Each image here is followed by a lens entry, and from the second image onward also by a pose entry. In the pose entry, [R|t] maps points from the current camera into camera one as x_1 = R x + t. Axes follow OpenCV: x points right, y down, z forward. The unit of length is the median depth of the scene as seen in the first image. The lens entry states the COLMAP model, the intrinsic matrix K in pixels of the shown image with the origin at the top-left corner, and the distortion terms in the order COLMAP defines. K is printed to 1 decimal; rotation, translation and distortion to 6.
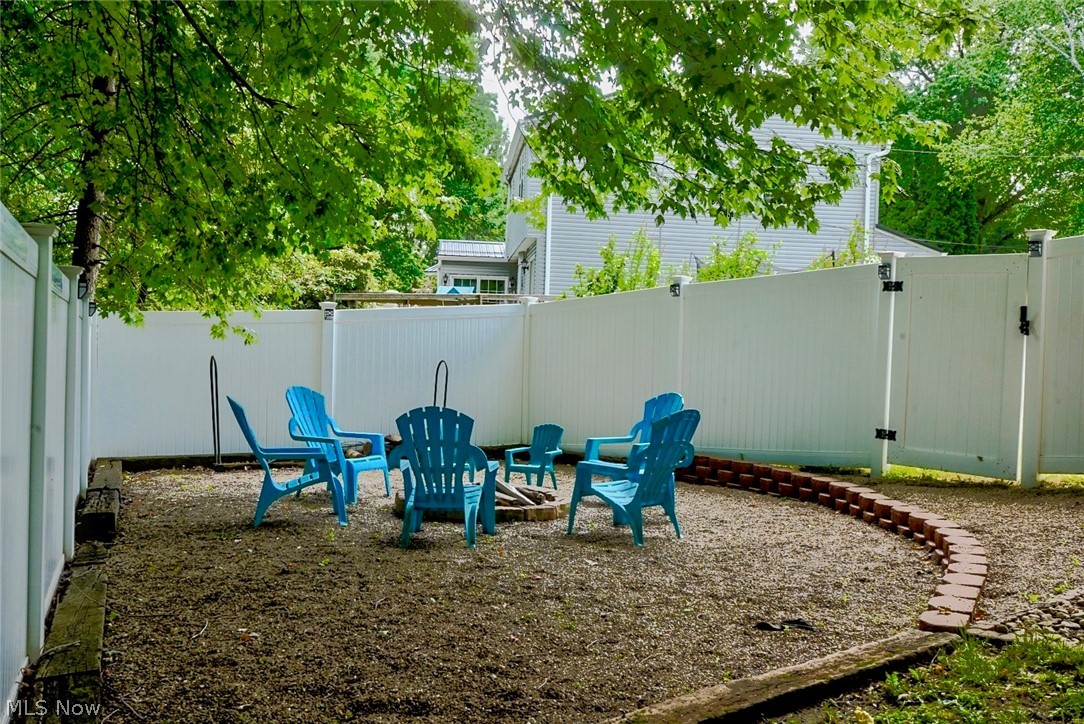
lens RADIAL K [[1077.6, 0, 542.0], [0, 1077.6, 362.0], [0, 0, 1]] dist [0.002664, -0.010705]
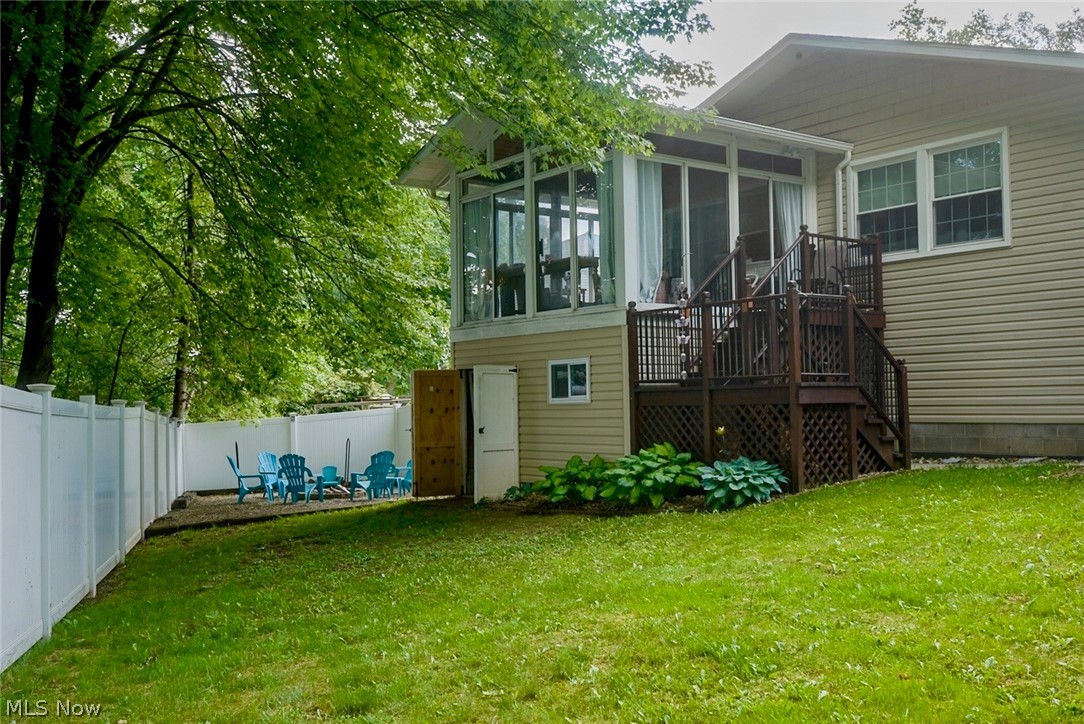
lens RADIAL K [[1077.6, 0, 542.0], [0, 1077.6, 362.0], [0, 0, 1]] dist [0.002664, -0.010705]
pose [[0.993895, -0.056783, -0.094598, 0.548841], [0.049746, 0.995931, -0.075148, 0.030272], [0.098480, 0.069983, 0.992675, -1.157288]]
